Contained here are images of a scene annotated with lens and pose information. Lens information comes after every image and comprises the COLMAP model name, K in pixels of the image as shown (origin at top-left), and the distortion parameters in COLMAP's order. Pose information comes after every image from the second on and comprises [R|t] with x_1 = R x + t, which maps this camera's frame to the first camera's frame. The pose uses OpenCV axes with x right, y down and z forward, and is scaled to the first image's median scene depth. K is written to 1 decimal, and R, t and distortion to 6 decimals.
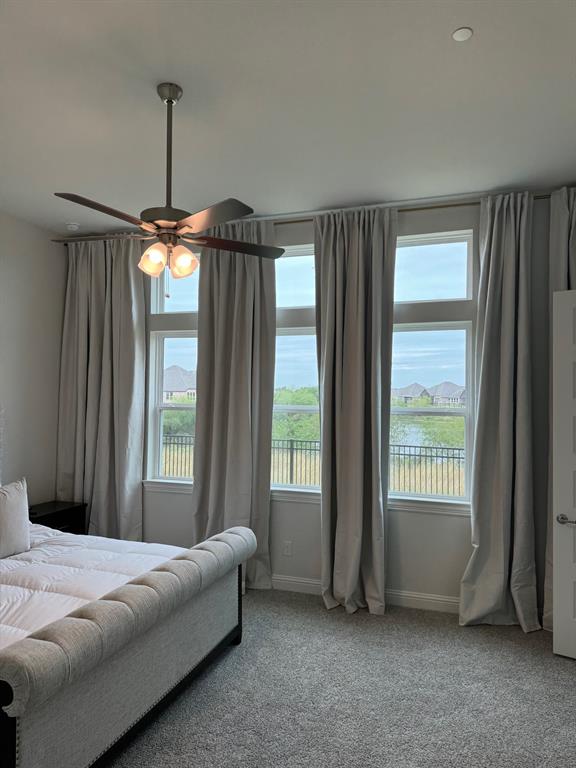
lens RADIAL K [[531.9, 0, 288.0], [0, 531.9, 384.0], [0, 0, 1]] dist [0.060899, -0.073369]
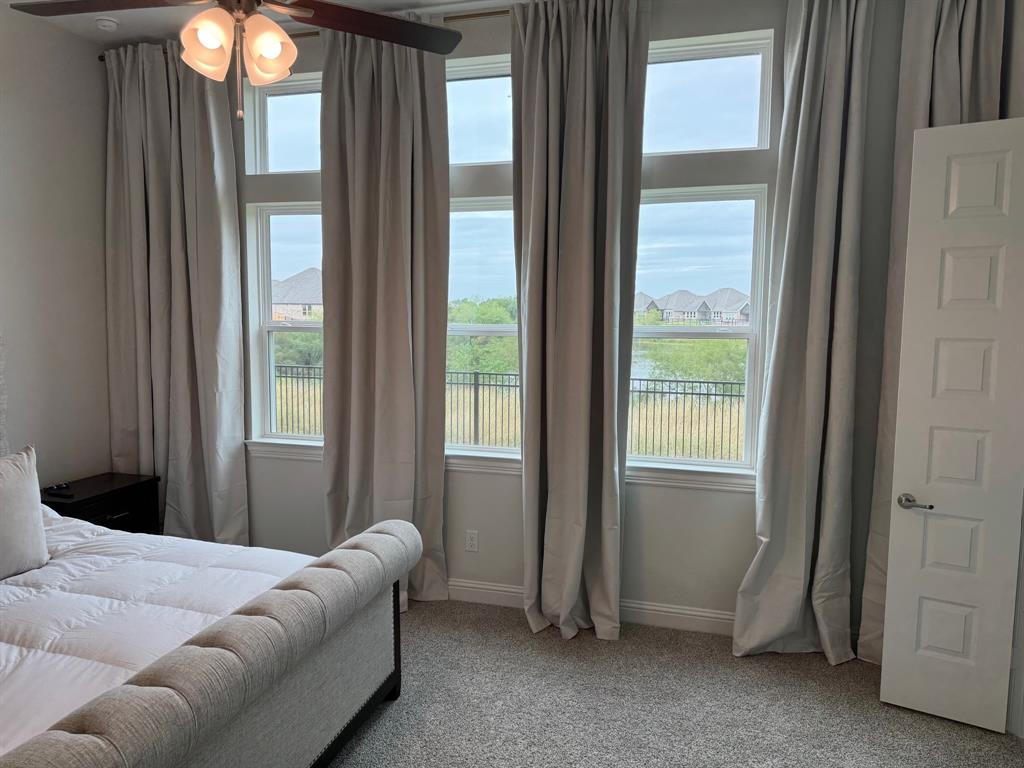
lens RADIAL K [[709.2, 0, 512.0], [0, 709.2, 384.0], [0, 0, 1]] dist [0.060899, -0.073369]
pose [[0.998288, -0.009517, 0.057706, -0.000368], [0.002194, 0.992071, 0.125656, 0.005764], [-0.058445, -0.125315, 0.990394, 0.164321]]
